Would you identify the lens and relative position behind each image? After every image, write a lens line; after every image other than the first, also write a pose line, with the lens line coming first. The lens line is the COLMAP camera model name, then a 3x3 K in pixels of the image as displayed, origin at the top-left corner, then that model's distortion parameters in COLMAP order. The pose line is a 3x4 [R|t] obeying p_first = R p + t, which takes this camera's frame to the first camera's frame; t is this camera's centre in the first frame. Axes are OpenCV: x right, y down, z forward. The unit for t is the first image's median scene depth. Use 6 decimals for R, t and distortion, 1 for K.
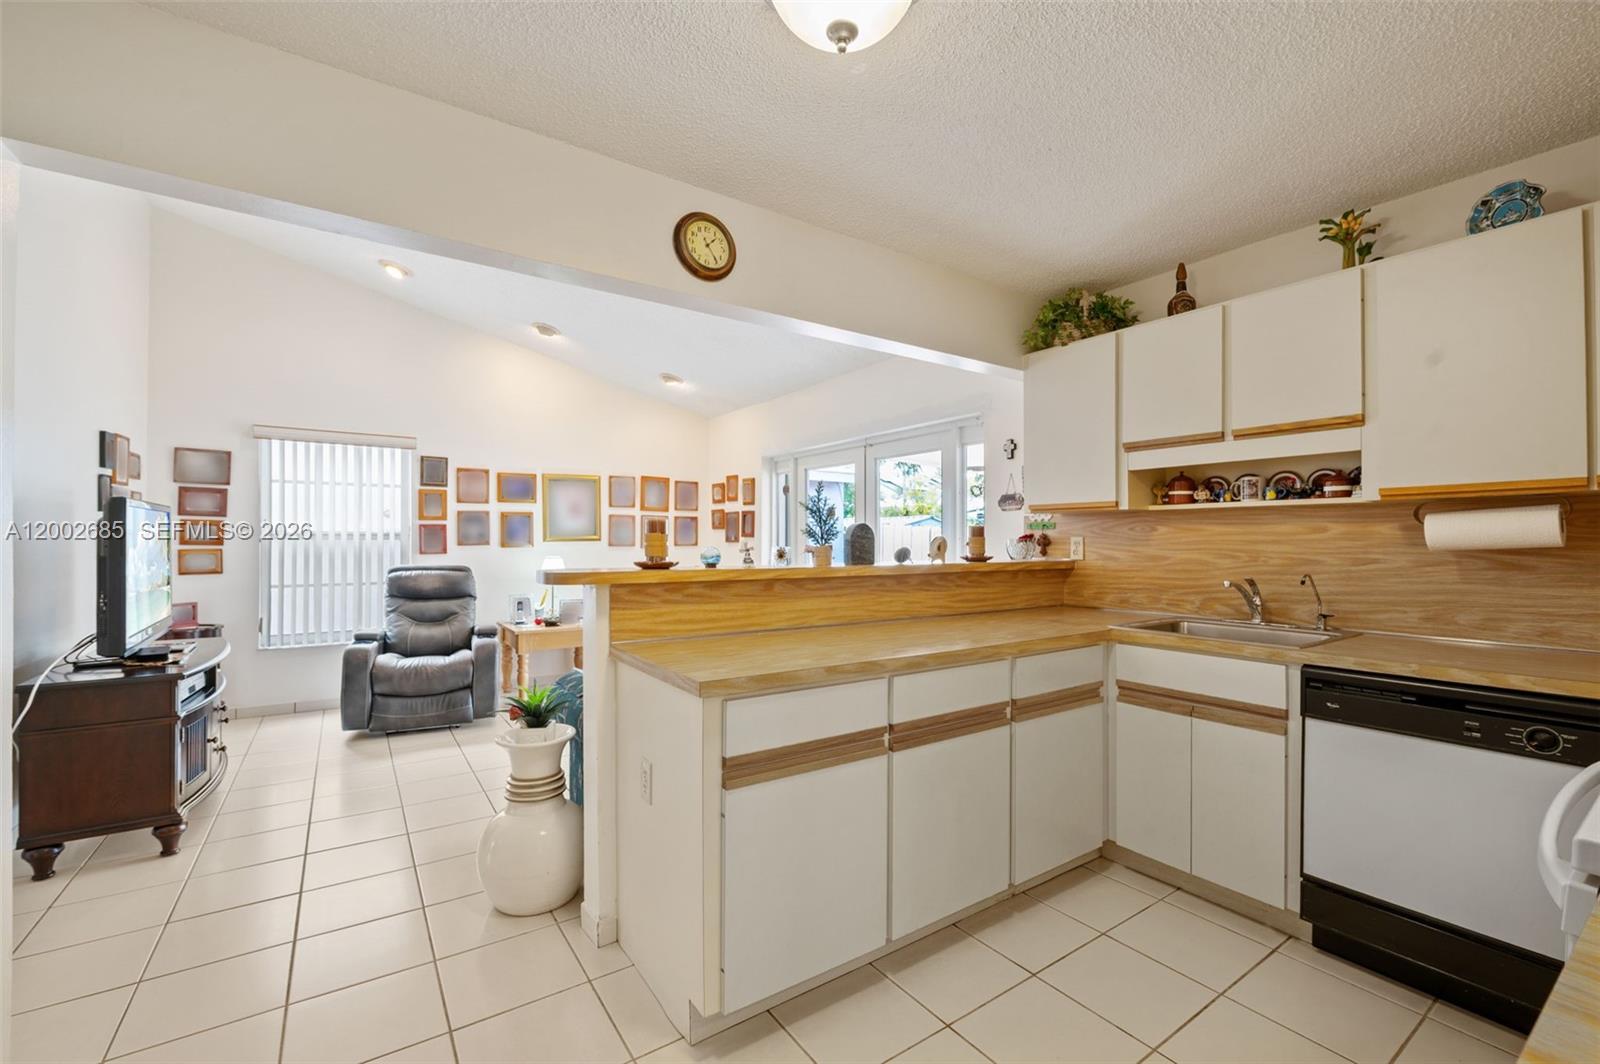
lens RADIAL K [[635.6, 0, 818.2], [0, 635.6, 545.1], [0, 0, 1]] dist [-0.001104, -0.000117]
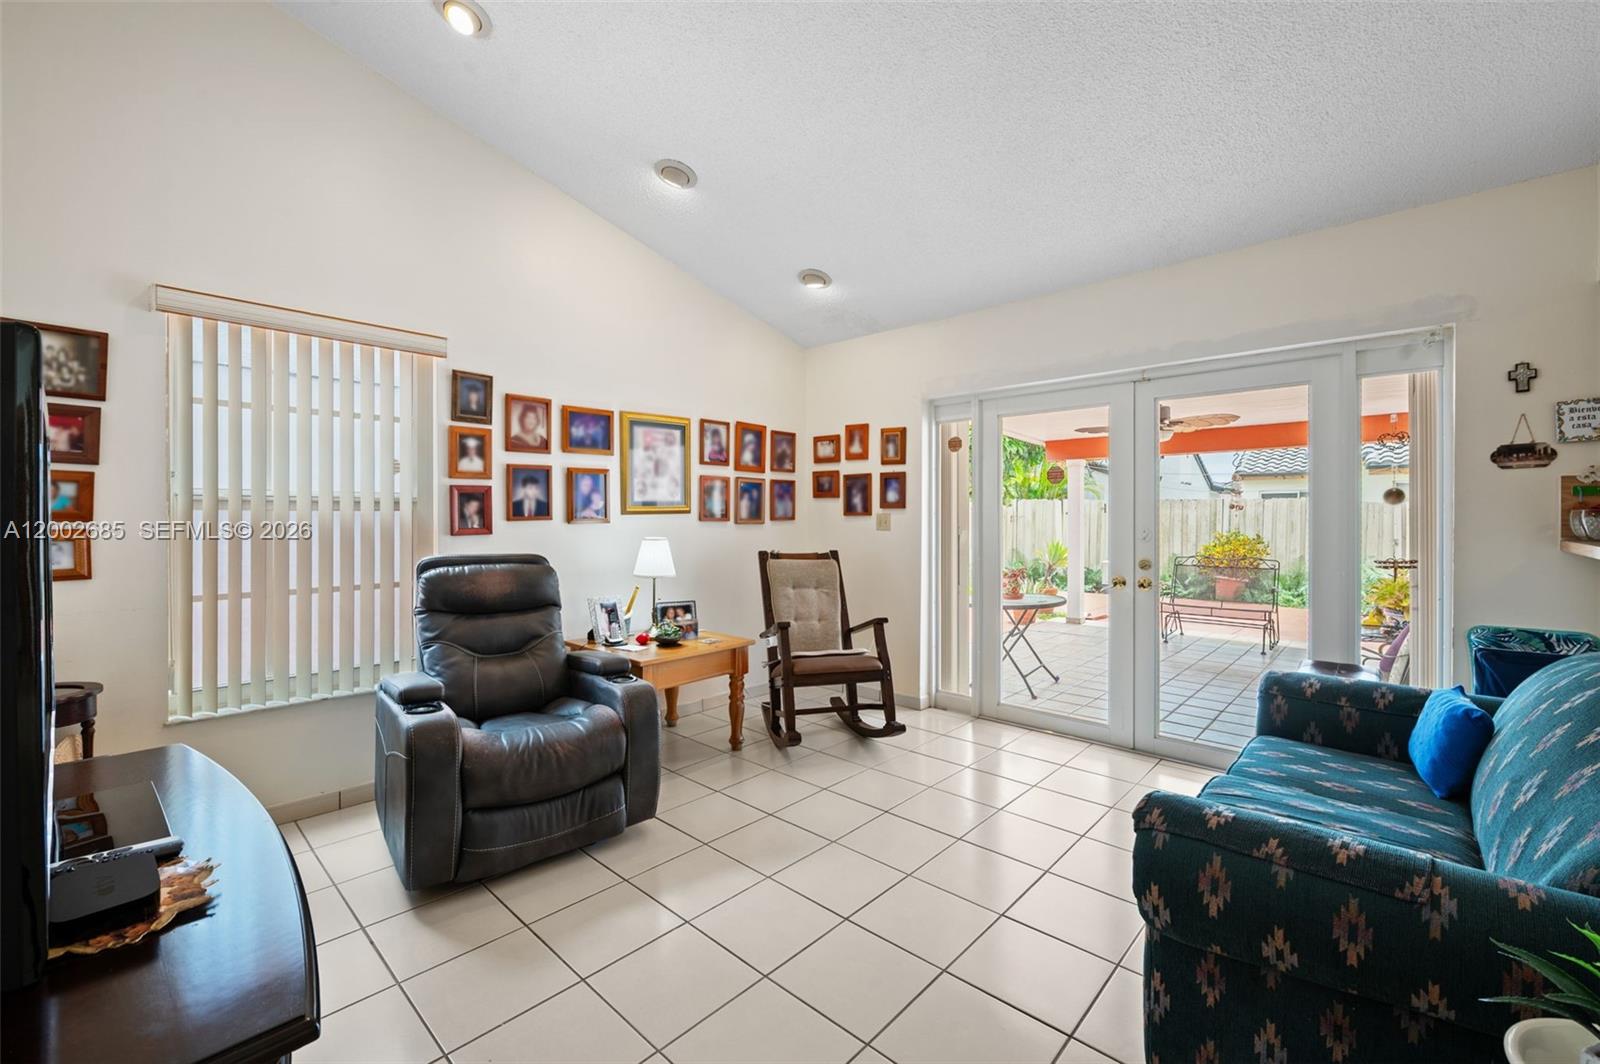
lens RADIAL K [[646.0, 0, 800.1], [0, 646.0, 524.2], [0, 0, 1]] dist [-0.001582, -0.000292]
pose [[0.981581, -0.002755, 0.191028, -0.410199], [0.001031, 0.999958, 0.009127, -0.001428], [-0.191045, -0.008762, 0.981542, 0.334451]]
